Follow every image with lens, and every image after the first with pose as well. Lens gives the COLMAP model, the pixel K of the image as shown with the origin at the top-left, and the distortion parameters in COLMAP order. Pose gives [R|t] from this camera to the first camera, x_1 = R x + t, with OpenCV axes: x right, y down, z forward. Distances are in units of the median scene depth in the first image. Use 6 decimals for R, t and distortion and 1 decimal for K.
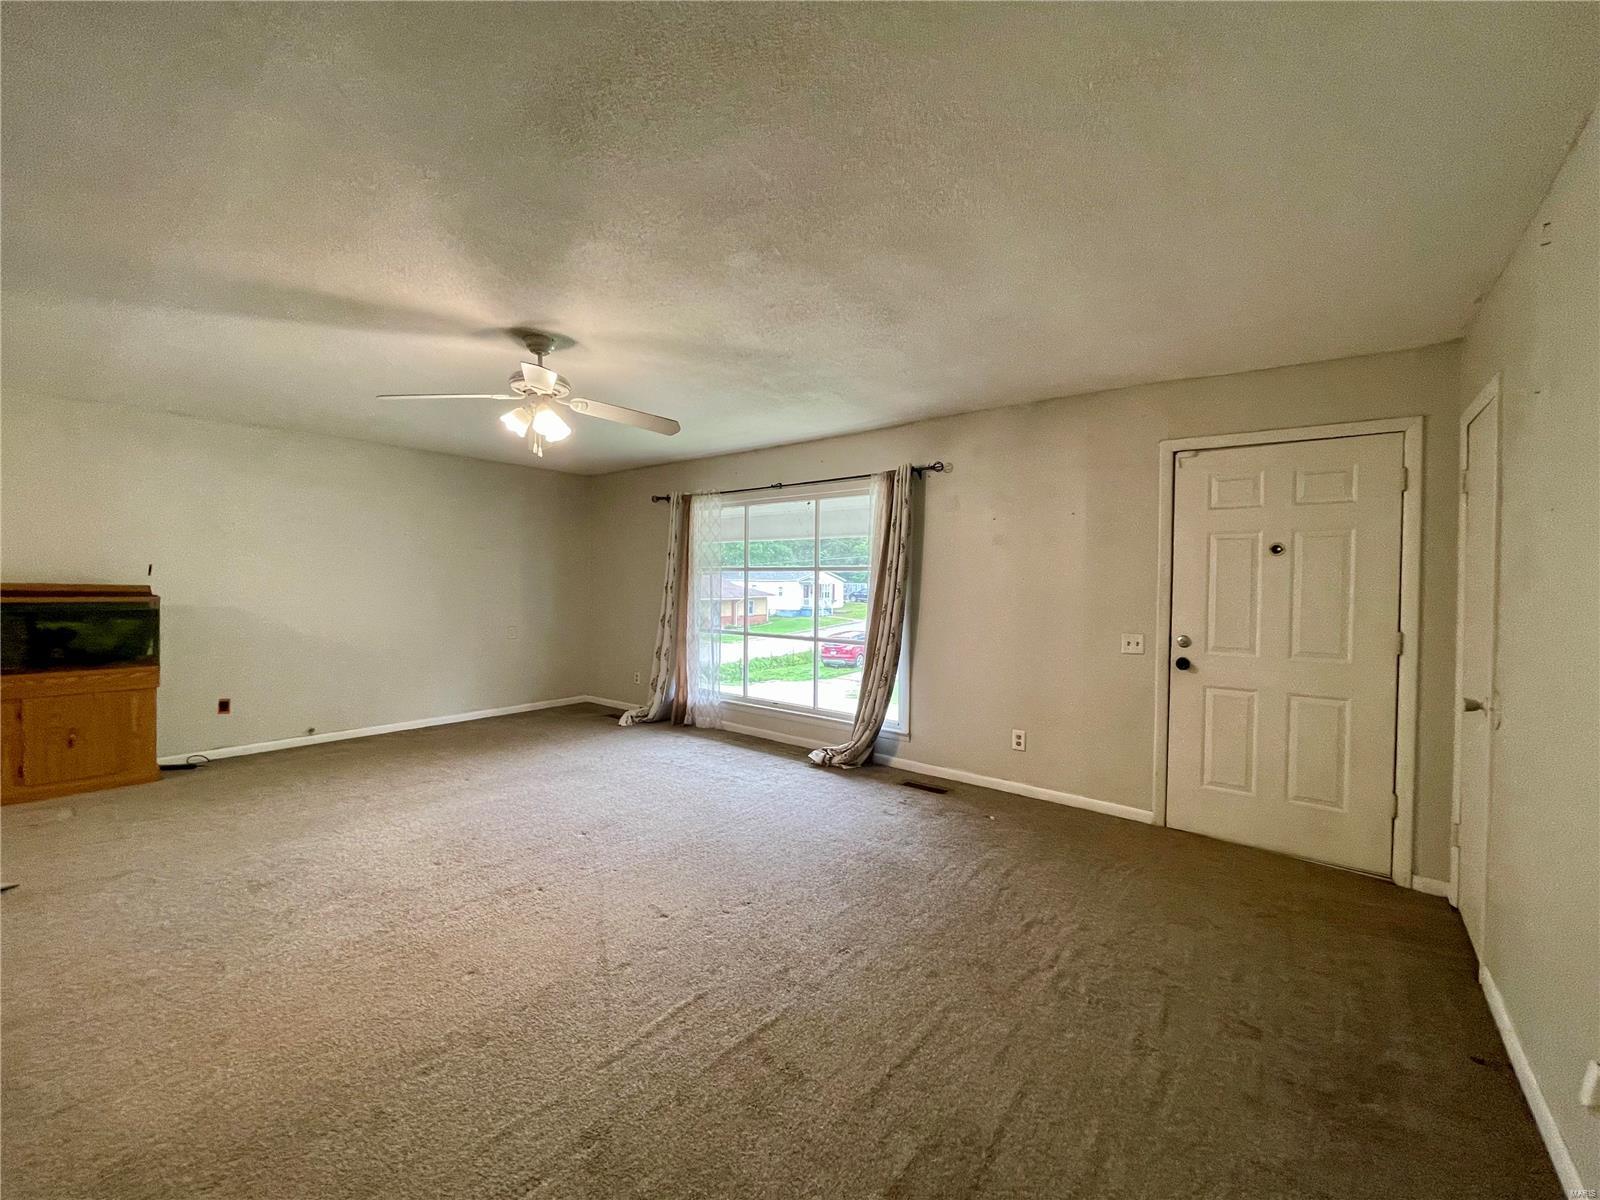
lens RADIAL K [[650.1, 0, 795.1], [0, 650.1, 595.5], [0, 0, 1]] dist [0.006771, -0.000666]
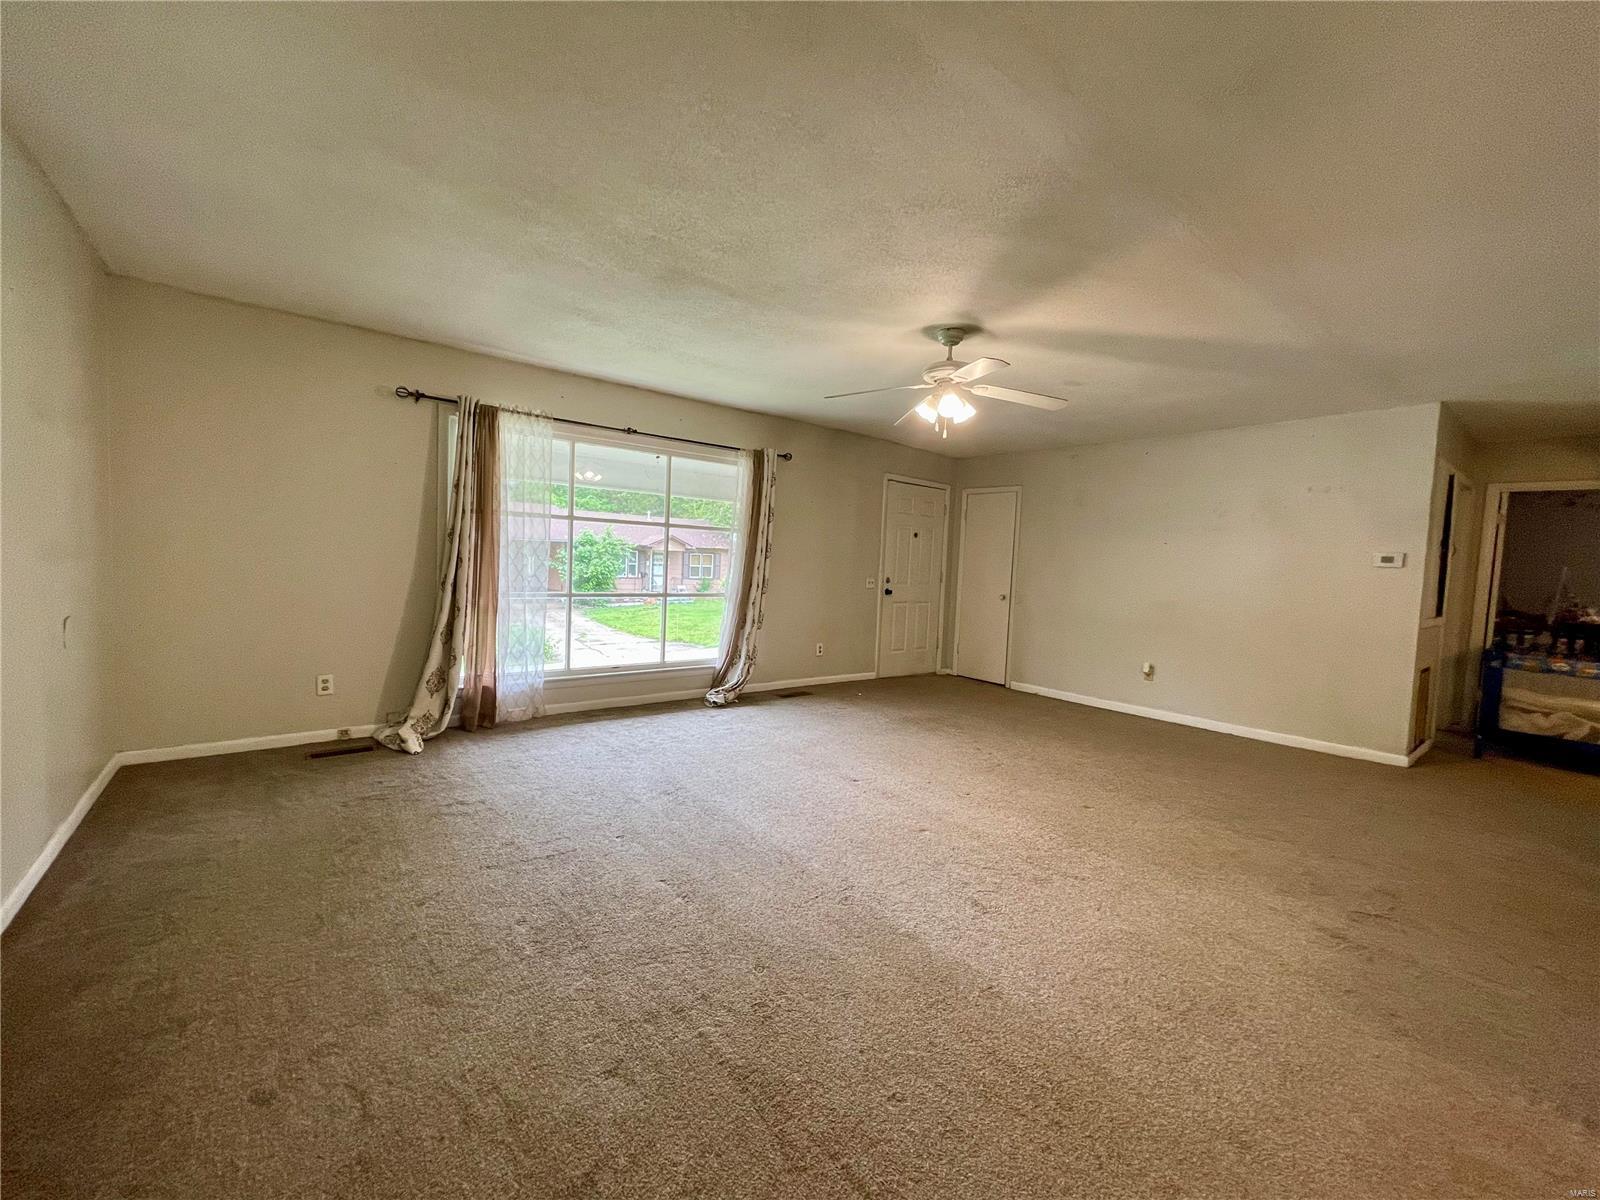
lens RADIAL K [[650.1, 0, 795.2], [0, 650.1, 589.6], [0, 0, 1]] dist [0.006771, -0.000666]
pose [[0.214129, -0.051768, 0.975433, -0.945532], [-0.025135, 0.997972, 0.058481, -0.004916], [-0.976482, -0.037041, 0.212394, 0.609283]]
